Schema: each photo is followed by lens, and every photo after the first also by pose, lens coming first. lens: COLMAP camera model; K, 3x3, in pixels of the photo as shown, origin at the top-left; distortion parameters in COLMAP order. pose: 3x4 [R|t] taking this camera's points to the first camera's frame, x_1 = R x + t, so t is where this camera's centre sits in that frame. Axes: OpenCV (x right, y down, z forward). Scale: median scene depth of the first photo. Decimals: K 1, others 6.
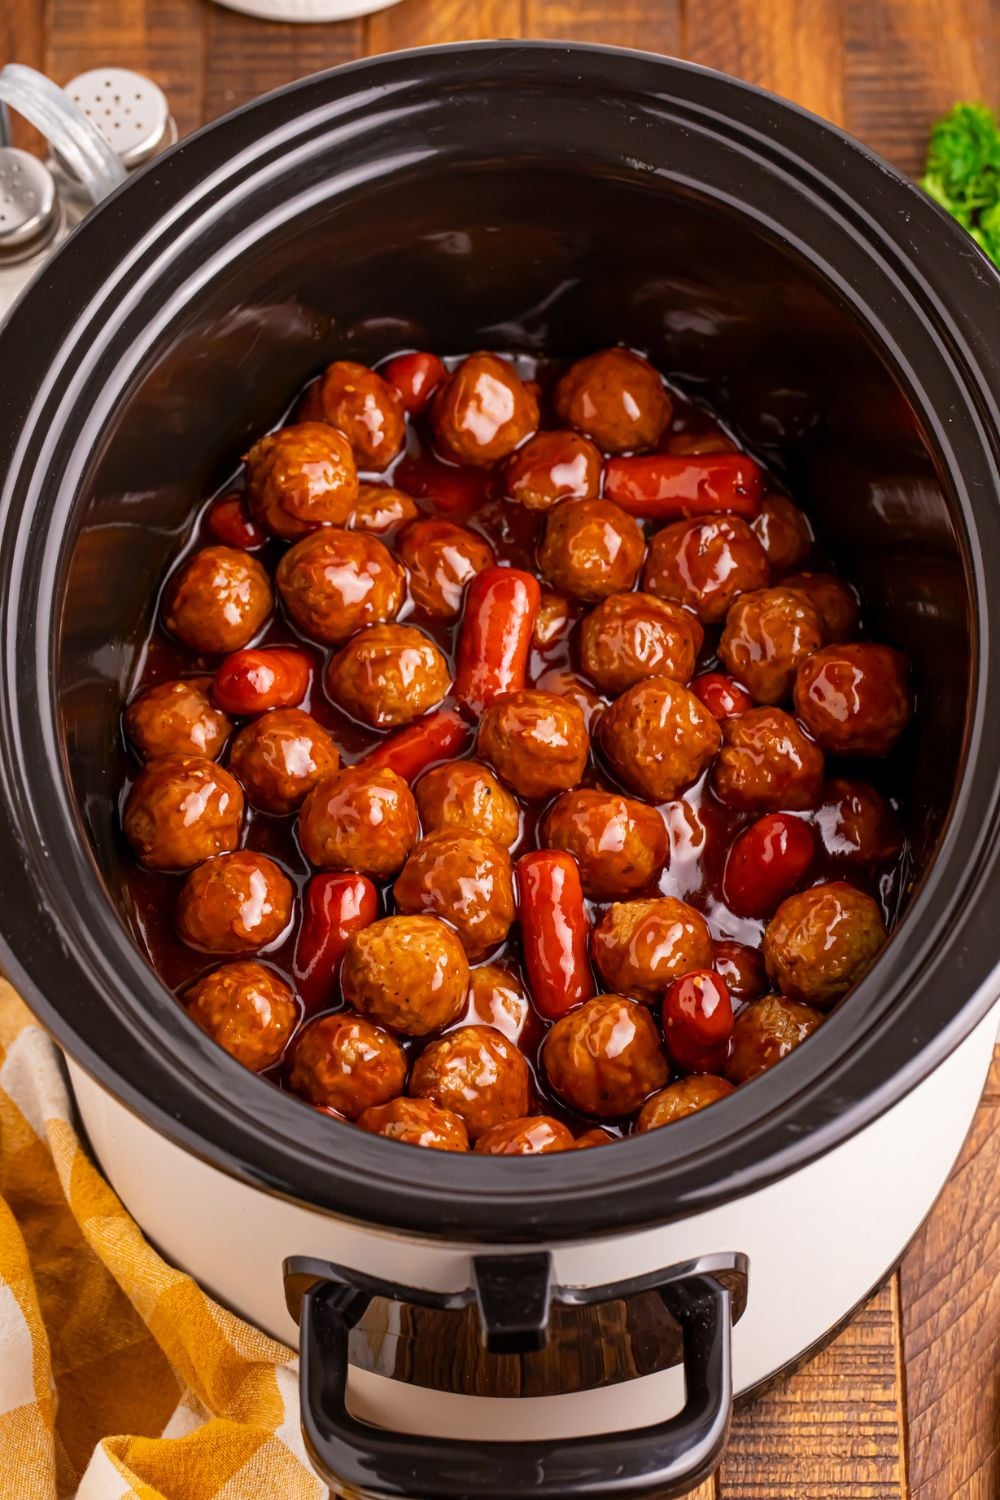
lens RADIAL K [[3502.8, 0, 497.2], [0, 3502.8, 760.9], [0, 0, 1]] dist [0.111421, 0.000000]
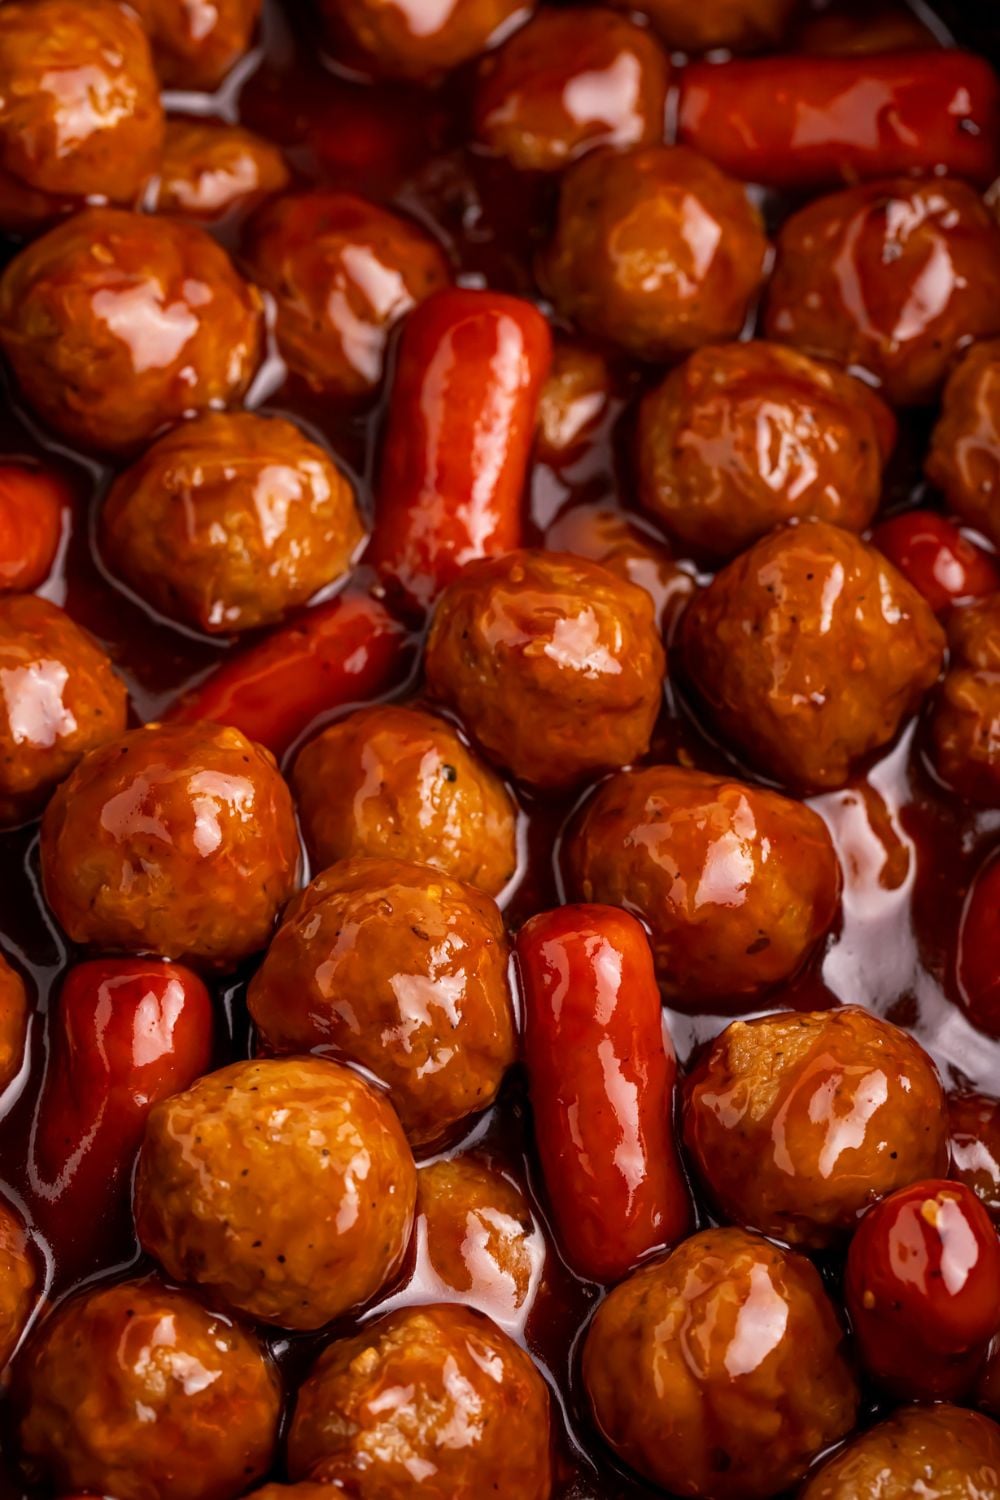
lens RADIAL K [[4401.9, 0, 486.4], [0, 4401.9, 703.3], [0, 0, 1]] dist [0.032487, 0.000000]
pose [[0.999584, -0.009016, 0.027382, -0.013447], [0.008126, 0.999440, 0.032450, -0.019304], [-0.027660, -0.032214, 0.999098, 0.416525]]
